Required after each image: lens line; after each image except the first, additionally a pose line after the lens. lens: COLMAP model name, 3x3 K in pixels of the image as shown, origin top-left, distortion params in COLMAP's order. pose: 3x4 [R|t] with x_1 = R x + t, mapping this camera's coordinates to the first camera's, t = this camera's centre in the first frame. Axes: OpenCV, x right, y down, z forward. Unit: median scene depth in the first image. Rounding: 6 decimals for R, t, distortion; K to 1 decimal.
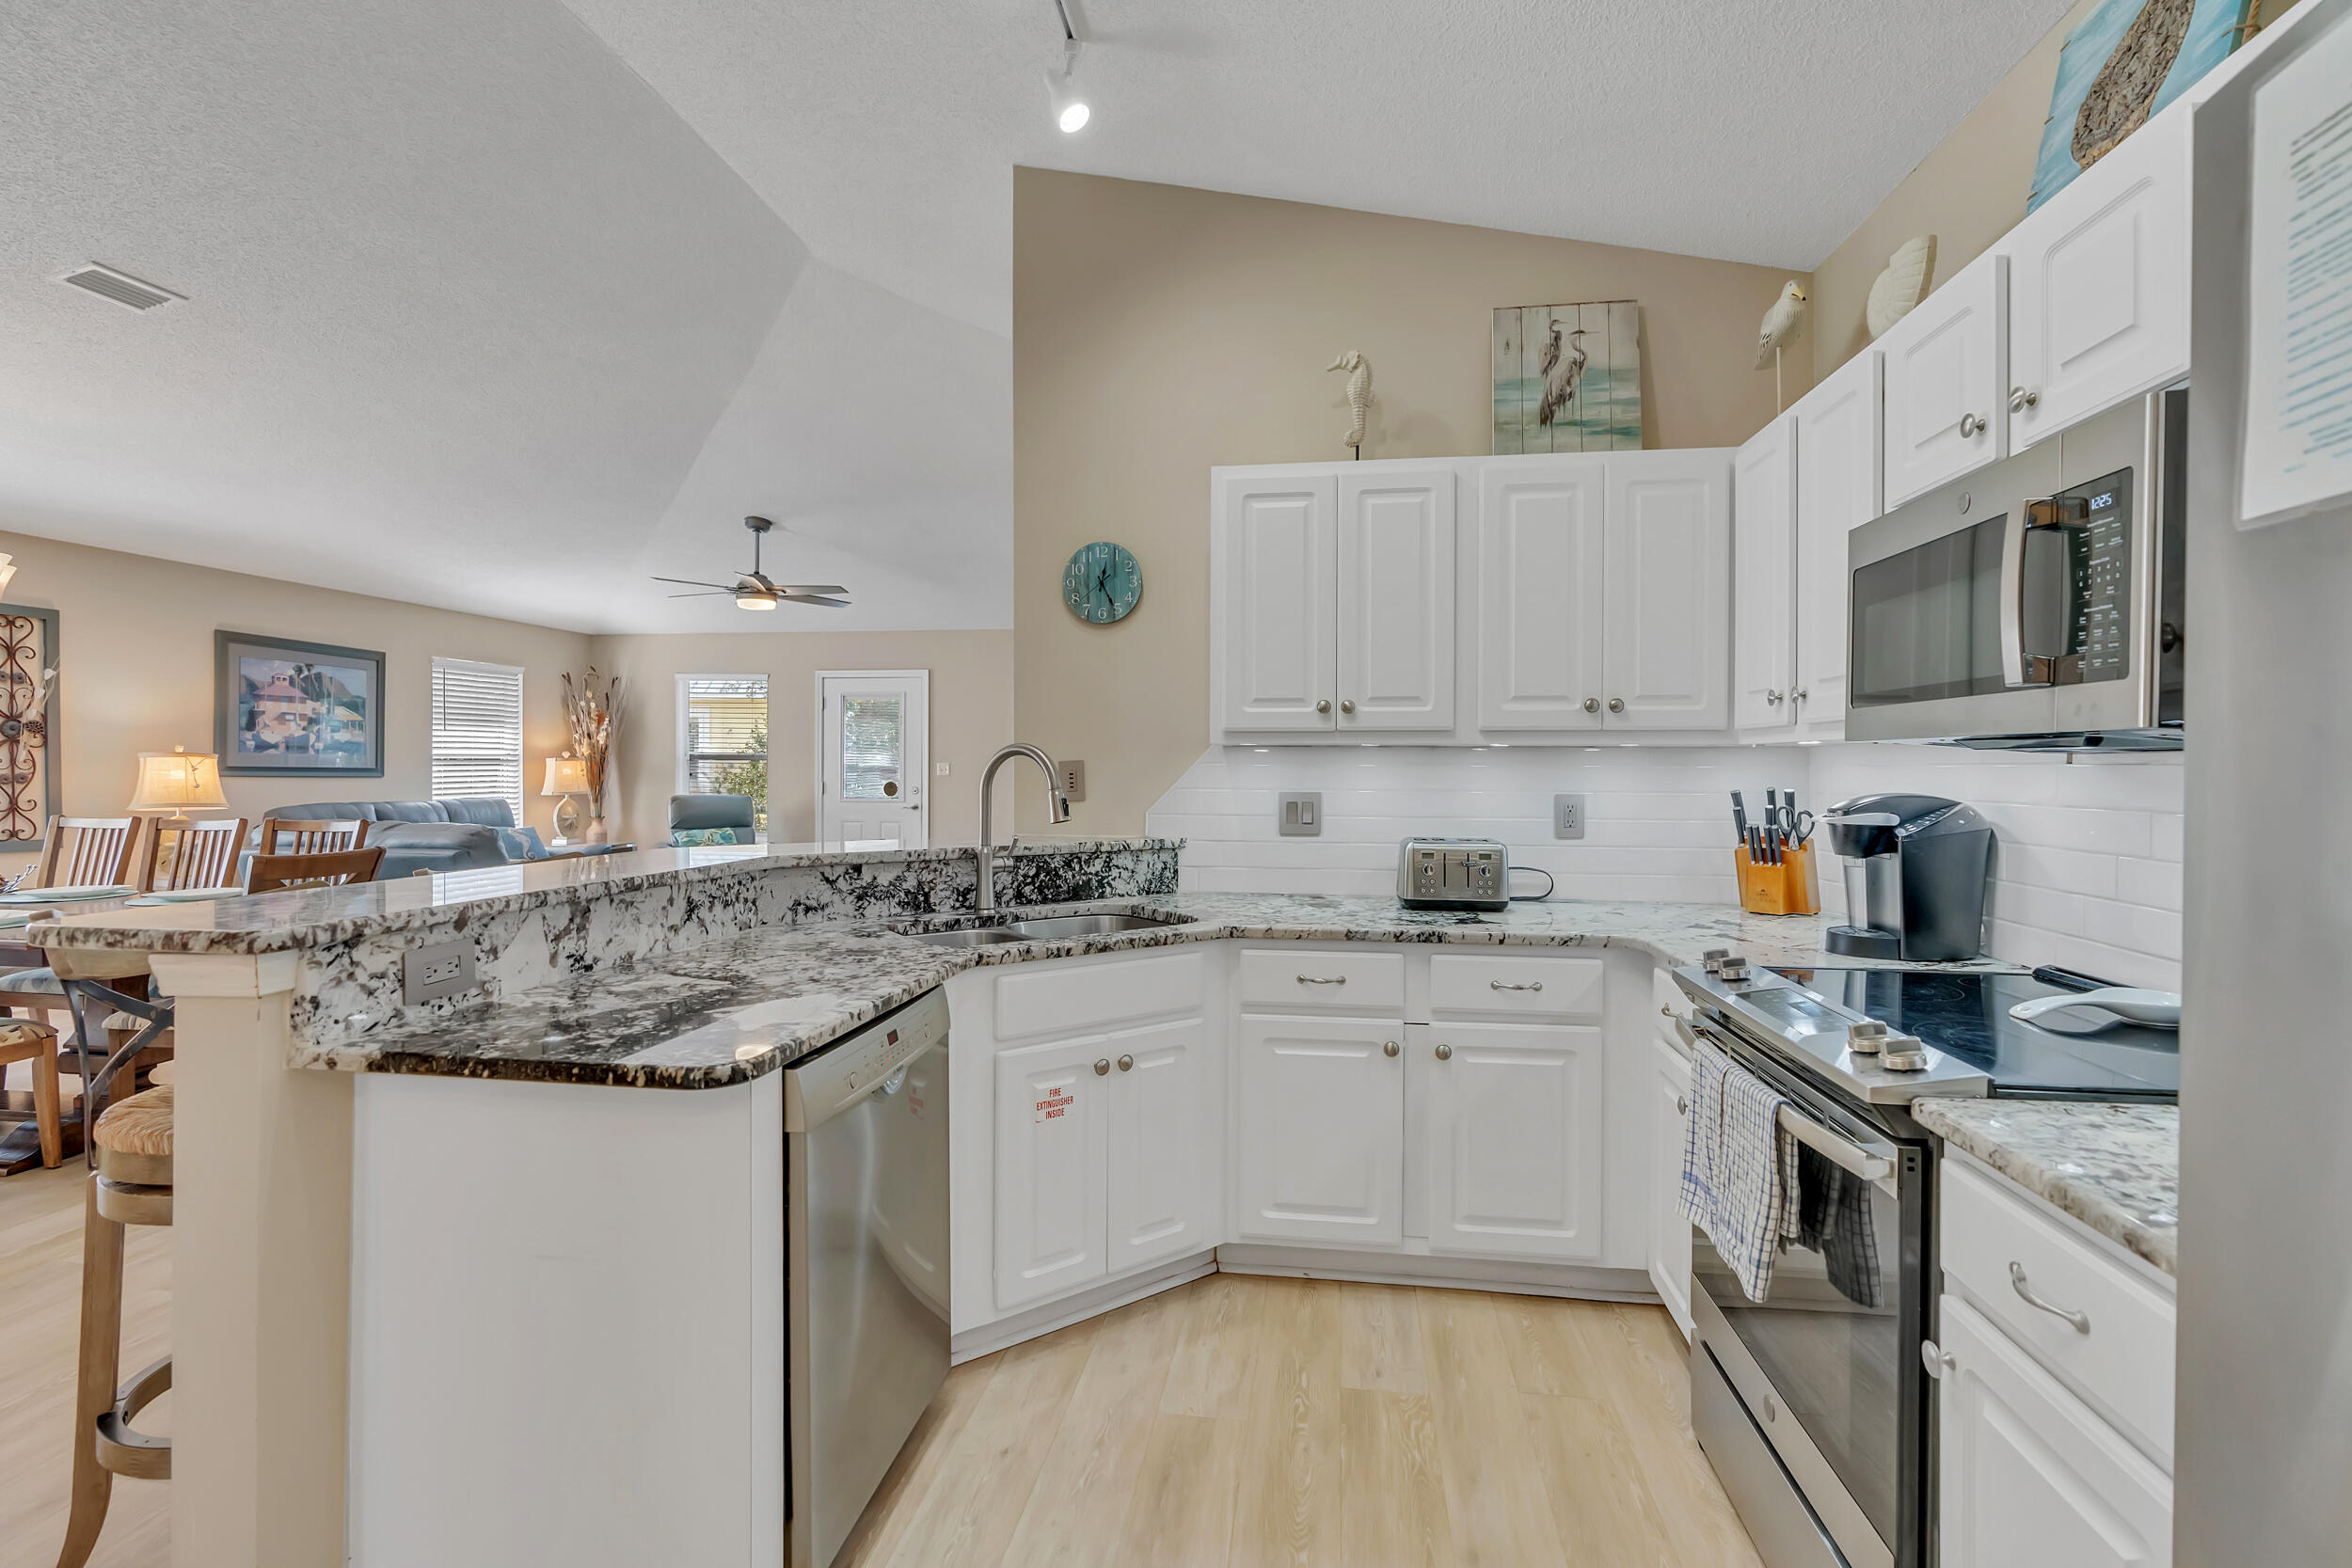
lens RADIAL K [[1057.7, 0, 1163.3], [0, 1057.7, 779.7], [0, 0, 1]] dist [0.002346, 0.002499]
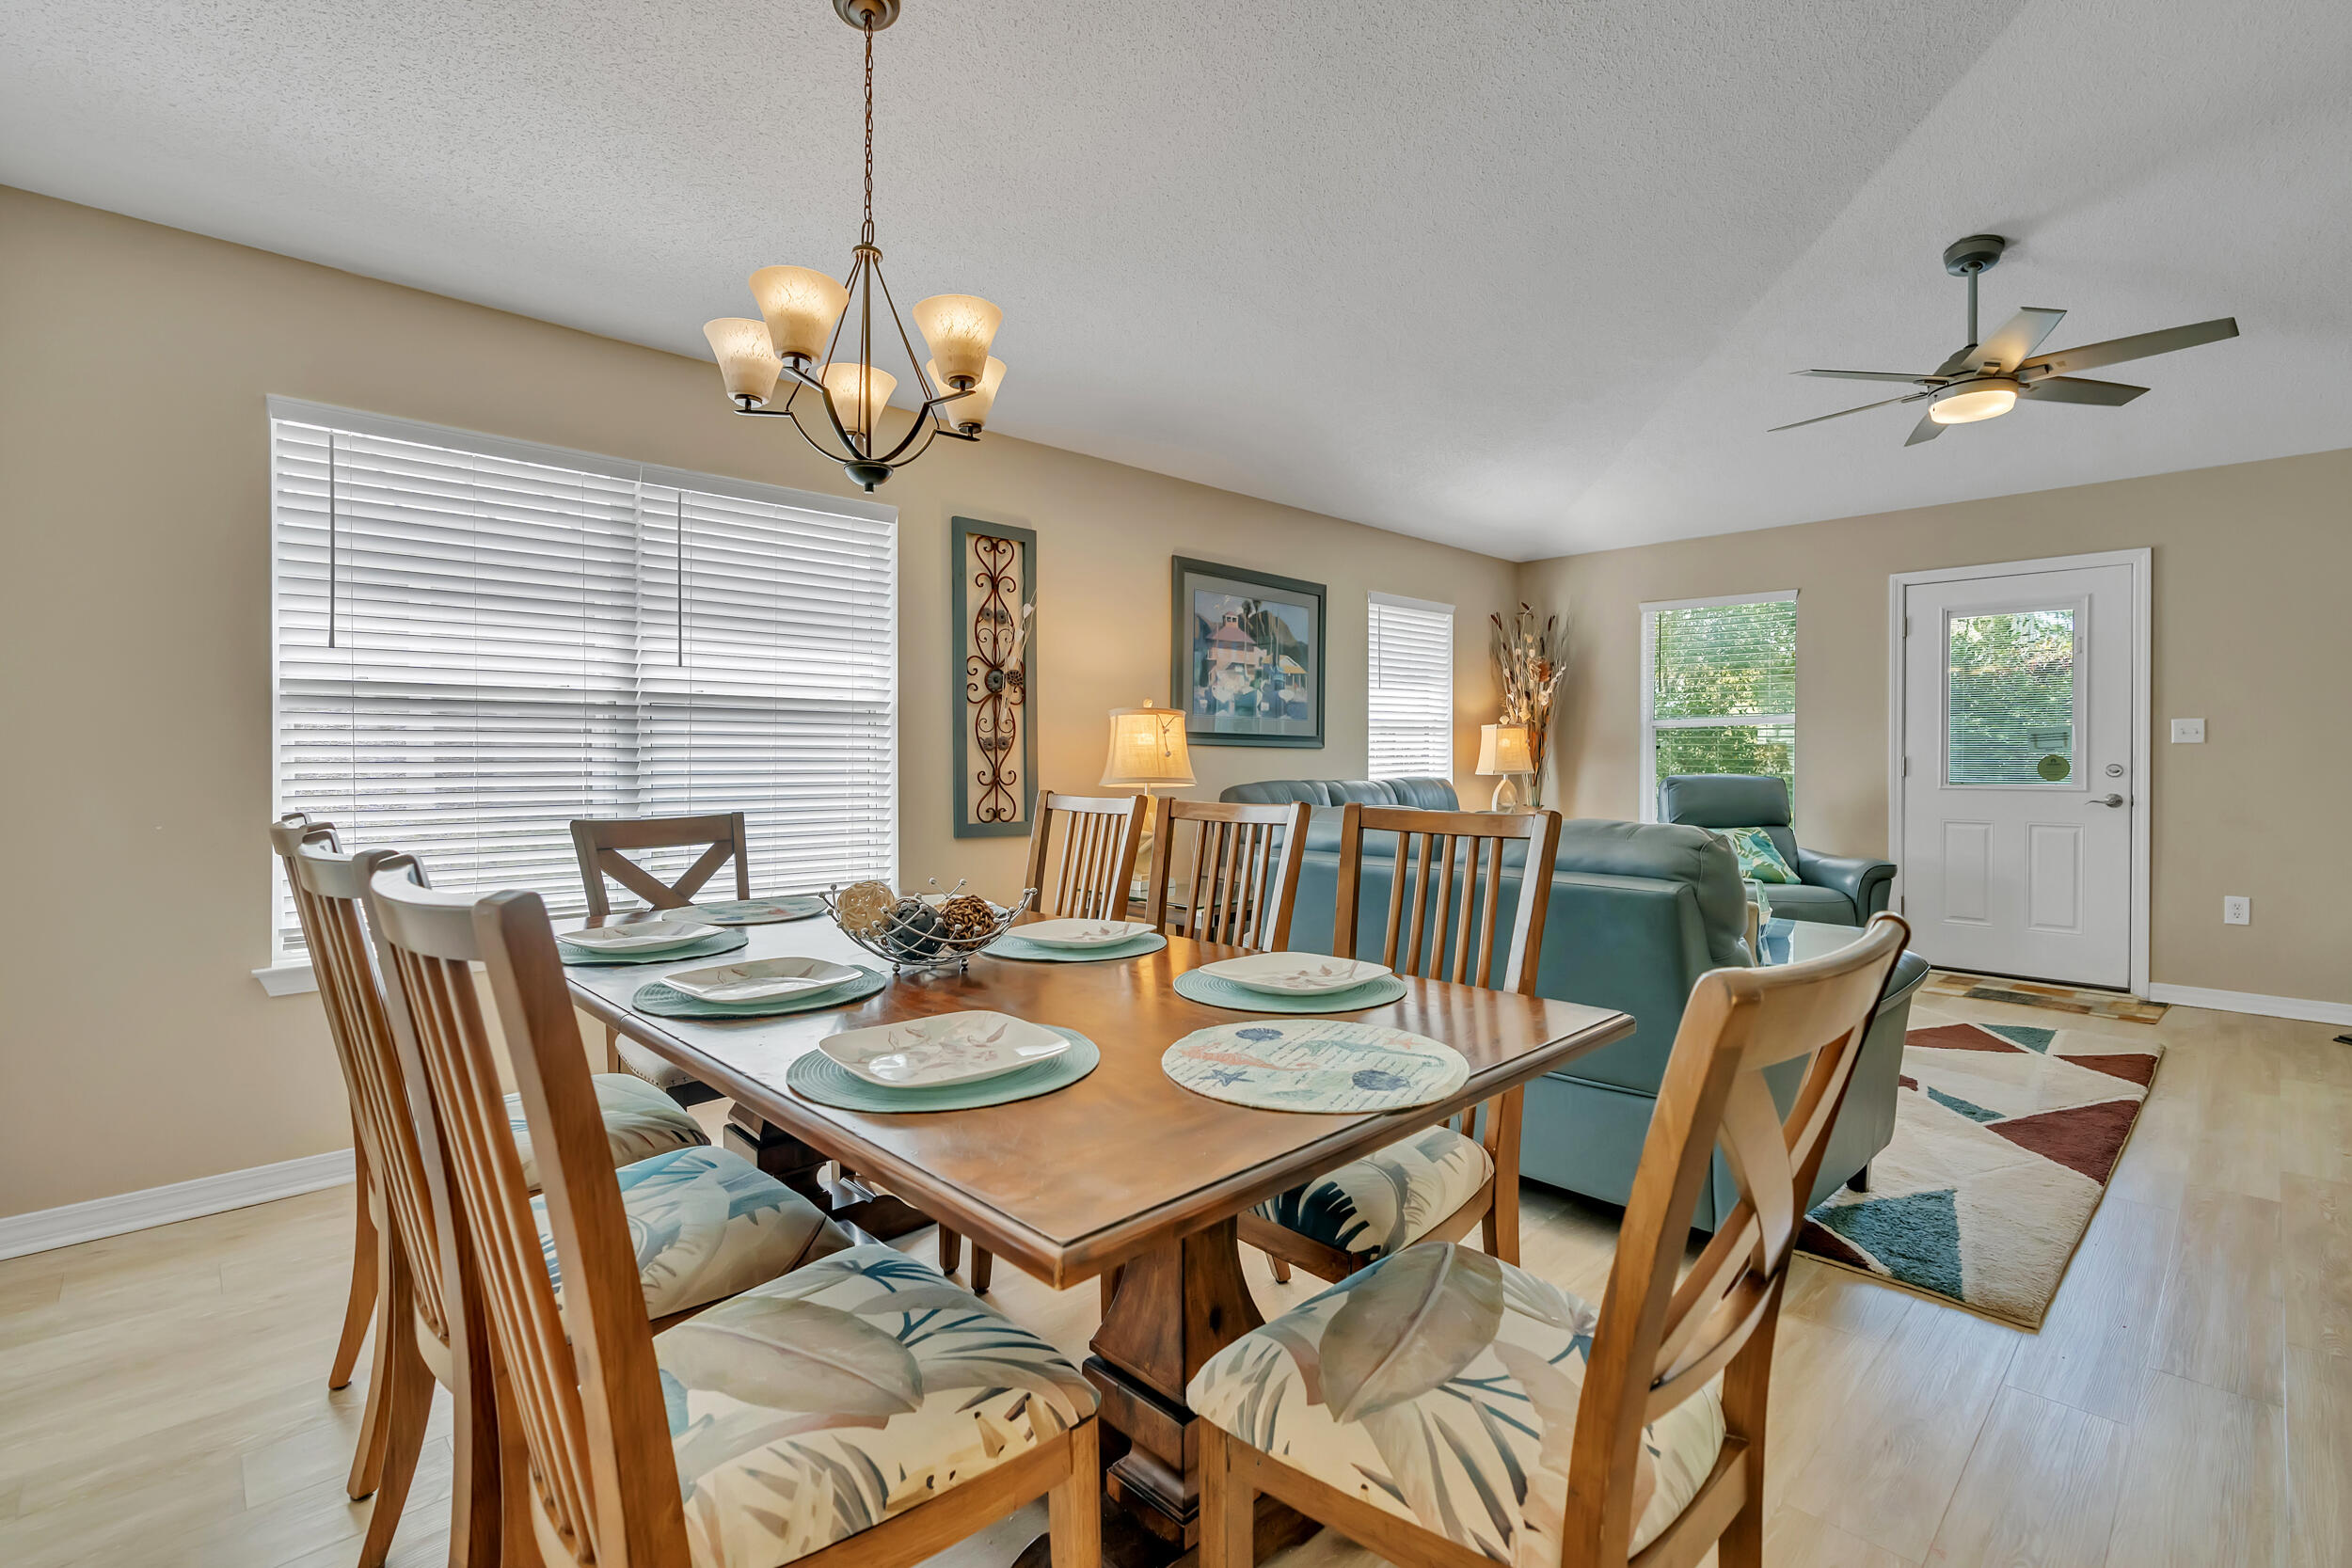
lens RADIAL K [[1057.7, 0, 1174.6], [0, 1057.7, 769.8], [0, 0, 1]] dist [0.002346, 0.002499]
pose [[0.797379, 0.002736, -0.603473, -0.411985], [-0.002233, 0.999996, 0.001584, 0.013861], [0.603475, 0.000085, 0.797382, 0.373118]]
